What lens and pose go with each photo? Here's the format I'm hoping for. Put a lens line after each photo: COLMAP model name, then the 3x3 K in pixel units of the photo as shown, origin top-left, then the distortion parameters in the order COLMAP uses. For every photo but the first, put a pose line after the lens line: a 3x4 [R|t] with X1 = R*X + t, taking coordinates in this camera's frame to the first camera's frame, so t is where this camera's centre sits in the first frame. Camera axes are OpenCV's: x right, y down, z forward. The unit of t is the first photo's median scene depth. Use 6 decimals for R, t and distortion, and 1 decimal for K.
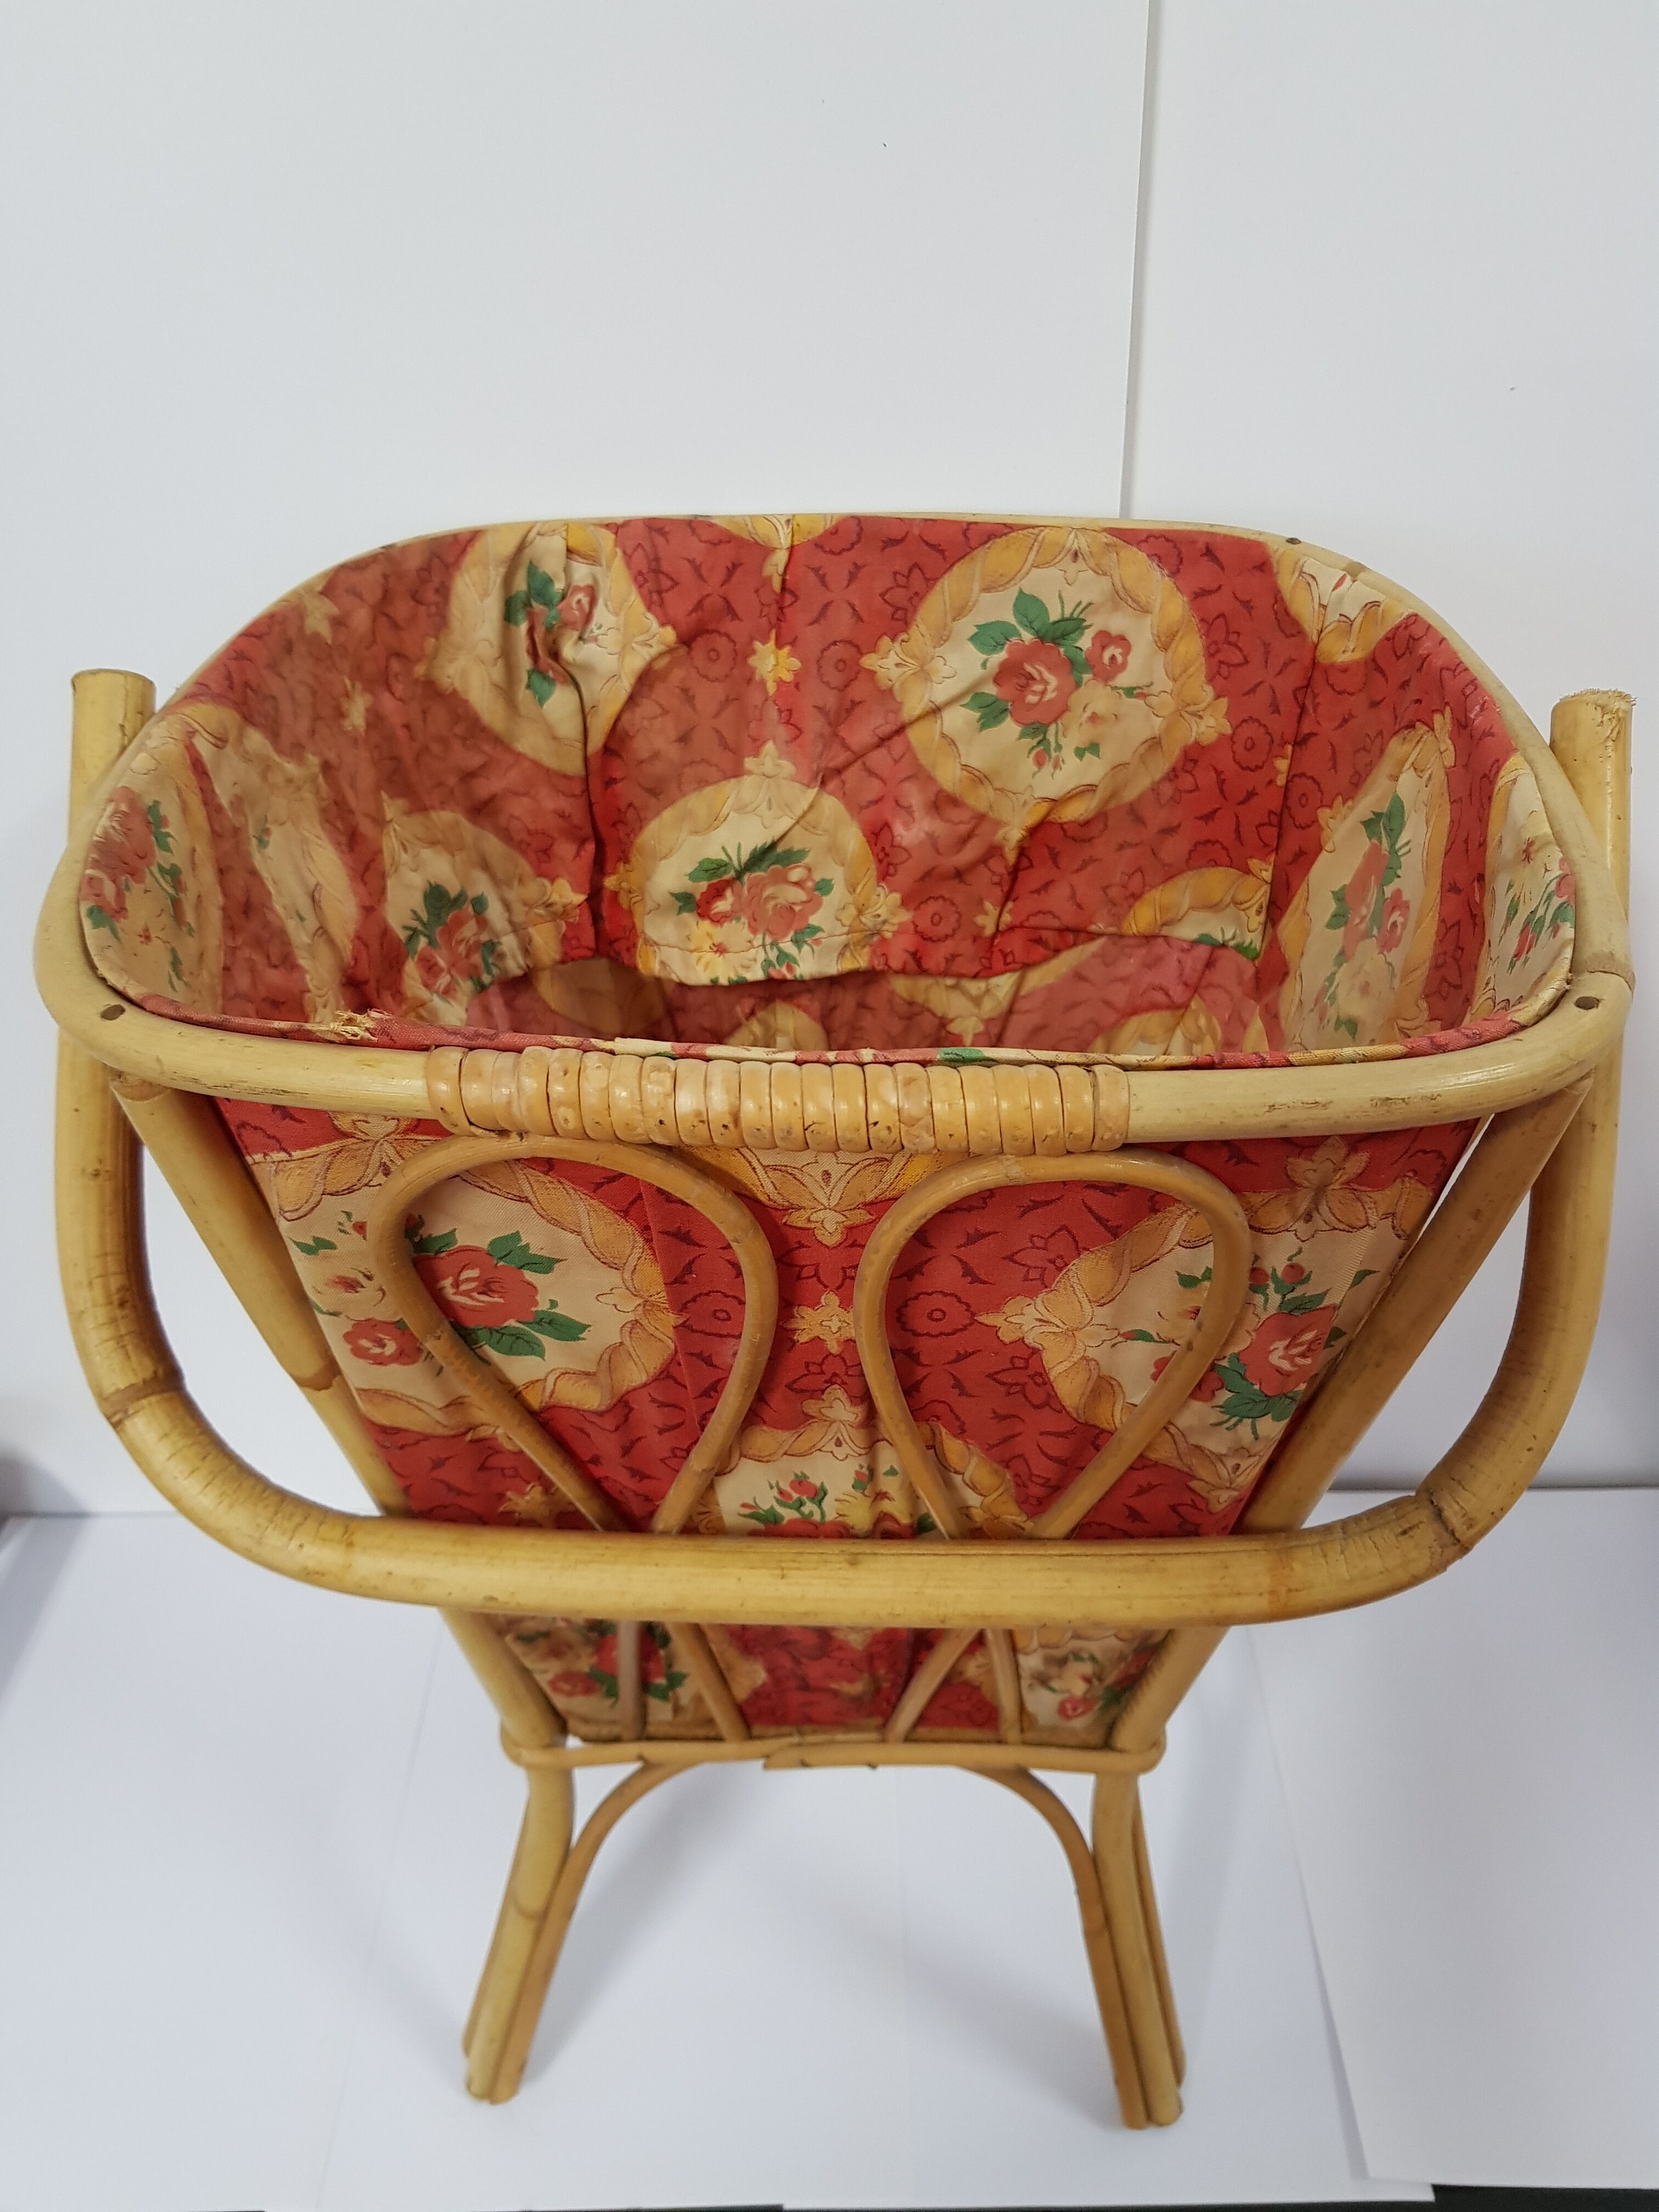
lens RADIAL K [[1654.7, 0, 821.2], [0, 1654.7, 1114.9], [0, 0, 1]] dist [0.090357, -0.007842]
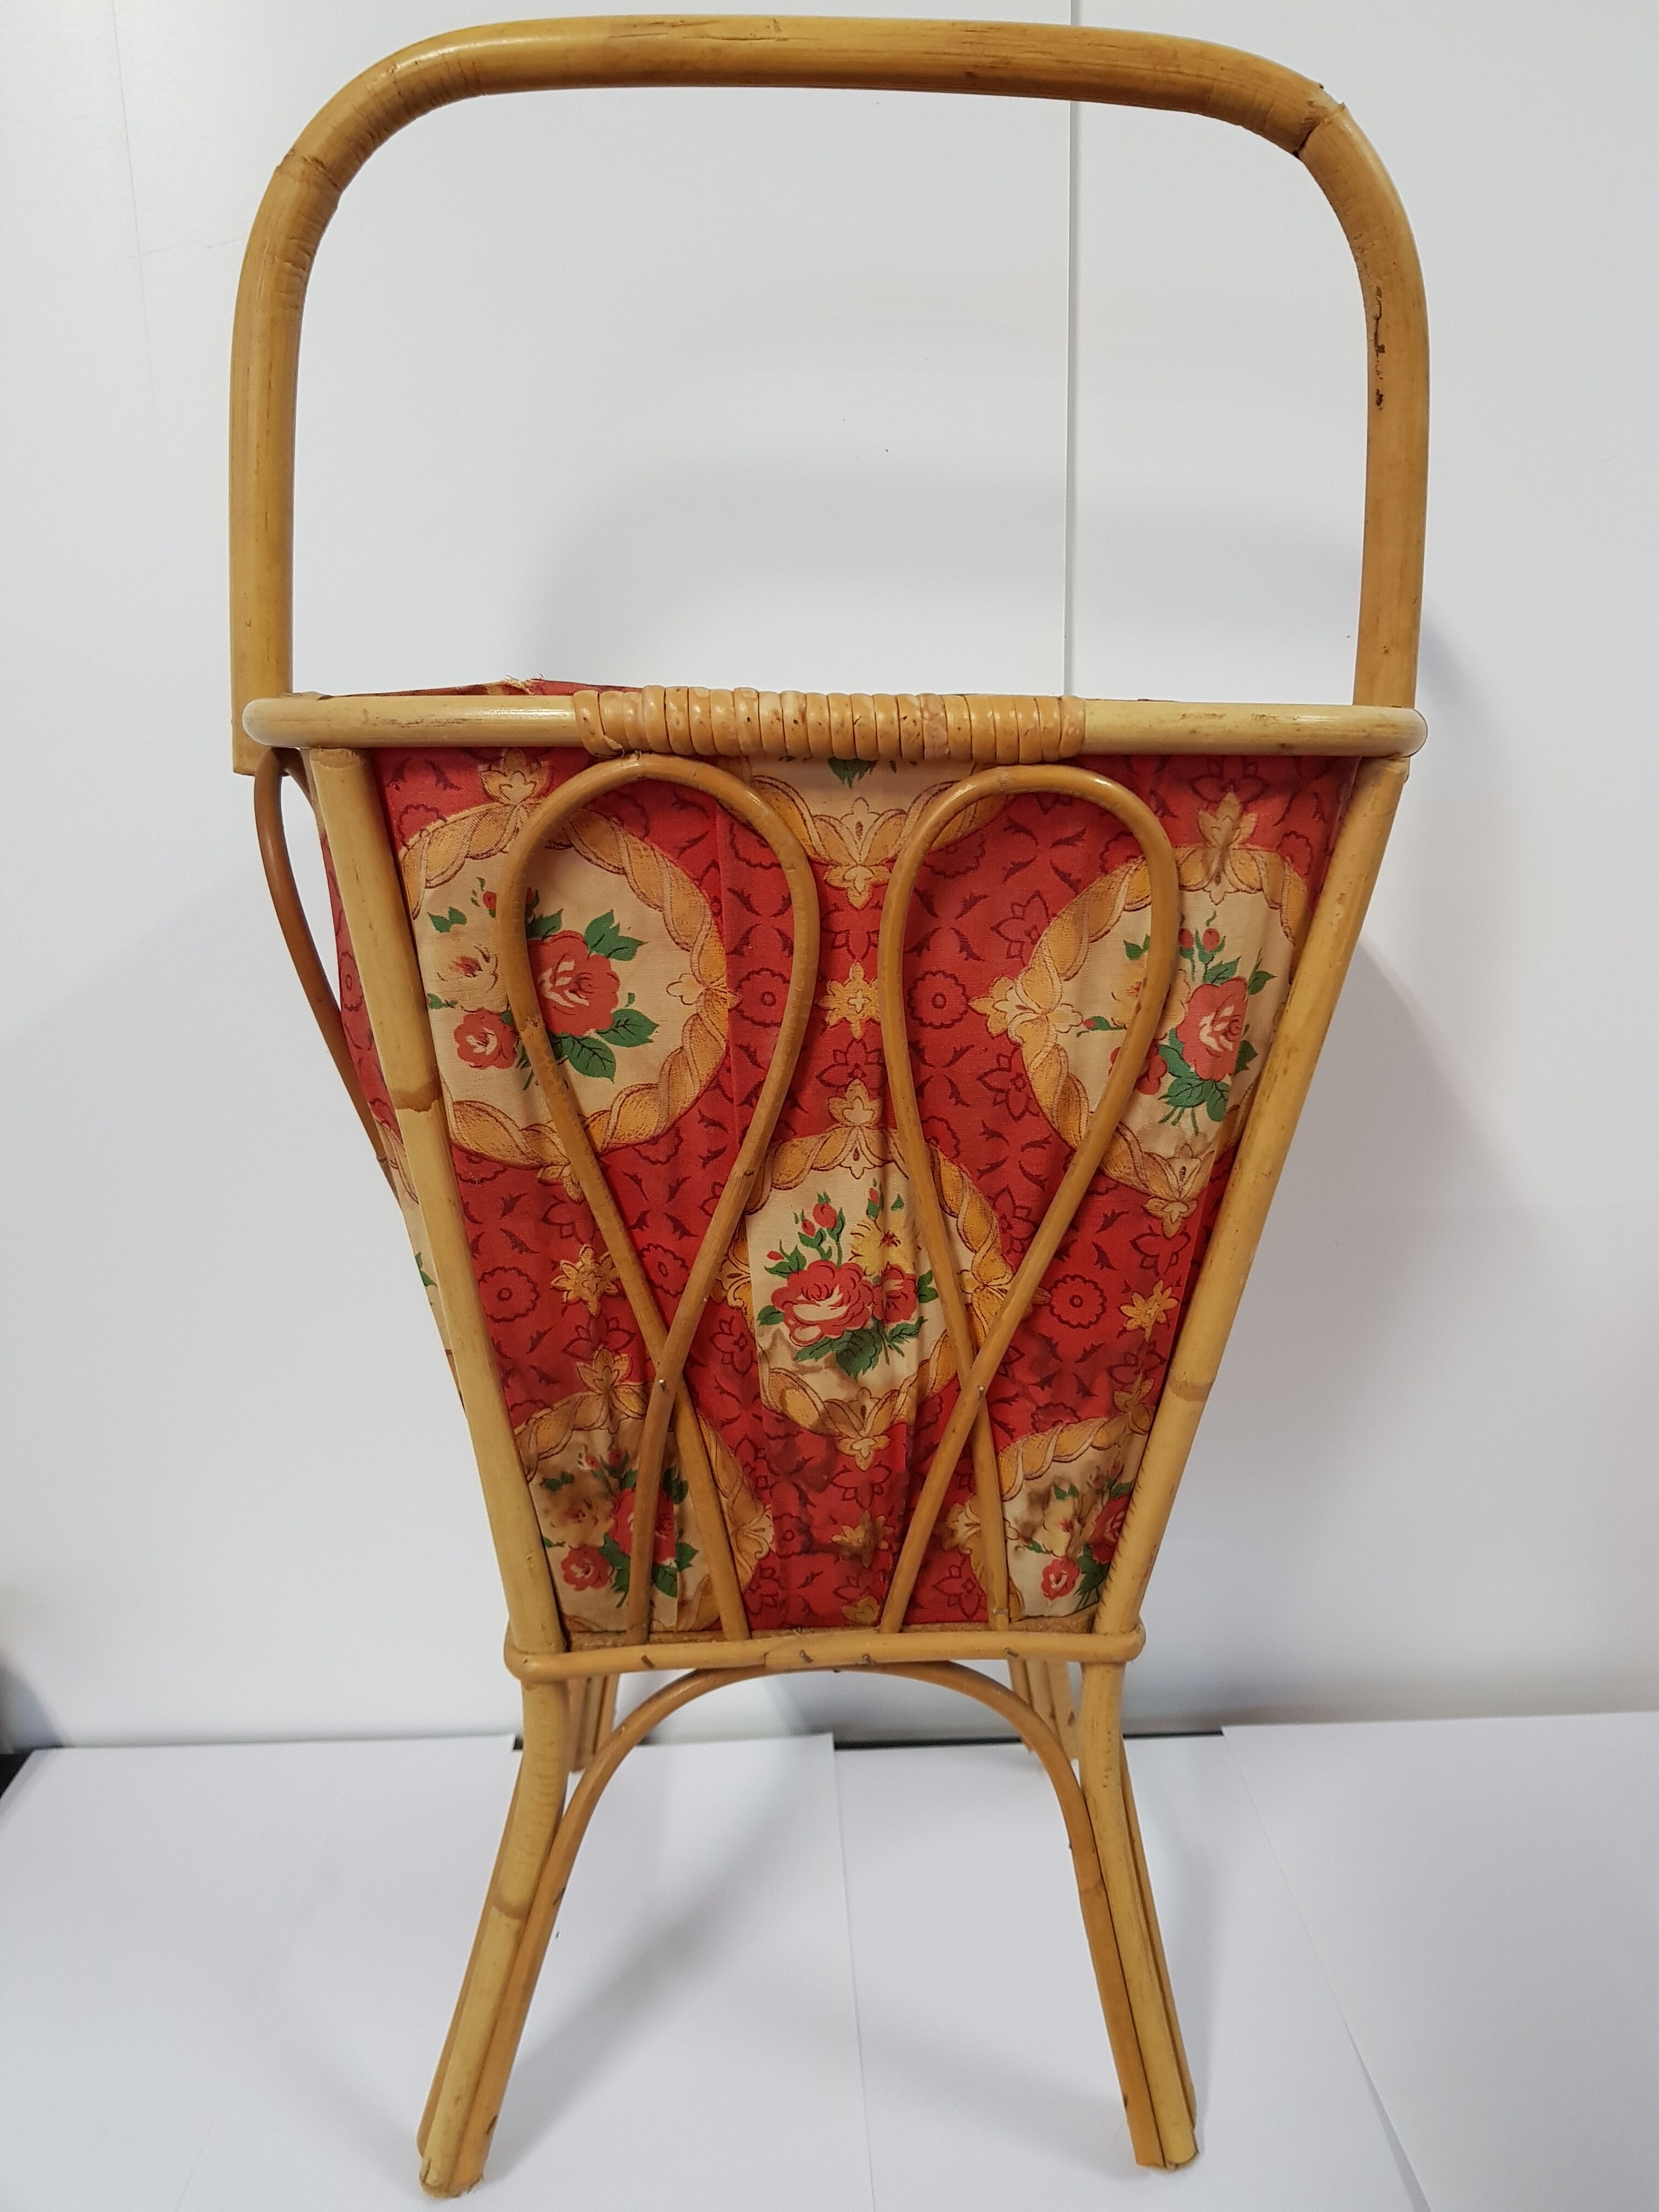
lens RADIAL K [[1654.7, 0, 841.4], [0, 1654.7, 1098.2], [0, 0, 1]] dist [0.090357, -0.007842]
pose [[0.996868, 0.004724, 0.078942, -0.099280], [0.024968, 0.928357, -0.370851, 0.629296], [-0.075038, 0.371660, 0.925331, -0.126231]]
